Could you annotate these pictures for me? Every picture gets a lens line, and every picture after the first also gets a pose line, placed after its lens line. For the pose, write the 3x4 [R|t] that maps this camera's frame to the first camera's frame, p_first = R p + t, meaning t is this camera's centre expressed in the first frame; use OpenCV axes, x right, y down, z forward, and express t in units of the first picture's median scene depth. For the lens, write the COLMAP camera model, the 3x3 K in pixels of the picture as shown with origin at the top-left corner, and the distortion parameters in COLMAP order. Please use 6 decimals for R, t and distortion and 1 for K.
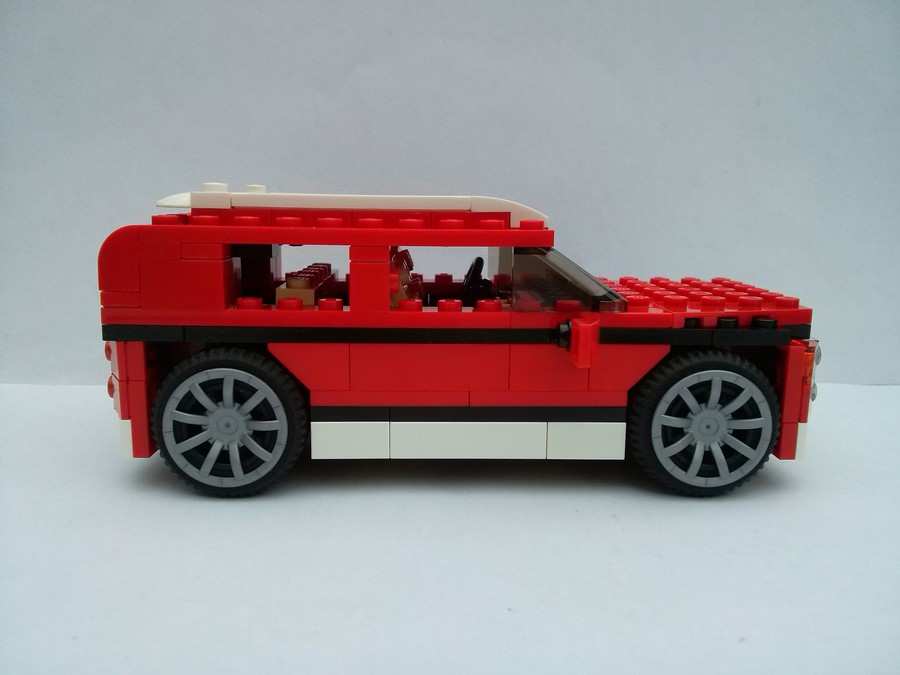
lens RADIAL K [[812.2, 0, 447.0], [0, 812.2, 333.4], [0, 0, 1]] dist [0.077188, -0.289746]
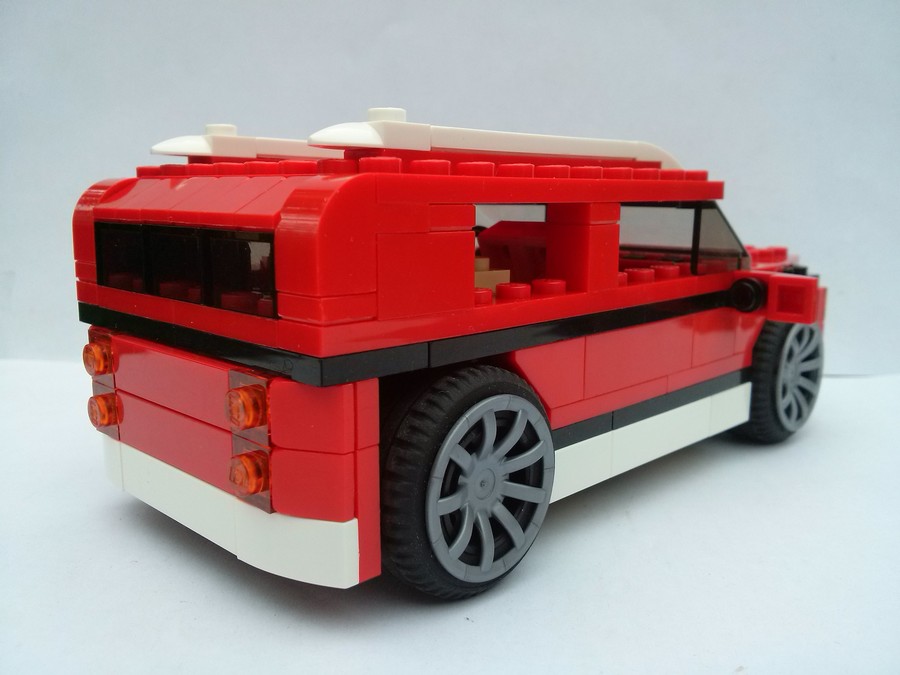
lens RADIAL K [[798.3, 0, 451.7], [0, 798.3, 340.7], [0, 0, 1]] dist [0.095750, -0.227073]
pose [[0.741150, -0.130801, 0.658474, -0.688409], [0.111911, 0.991184, 0.070930, -0.049237], [-0.661946, 0.021121, 0.749254, 0.531913]]
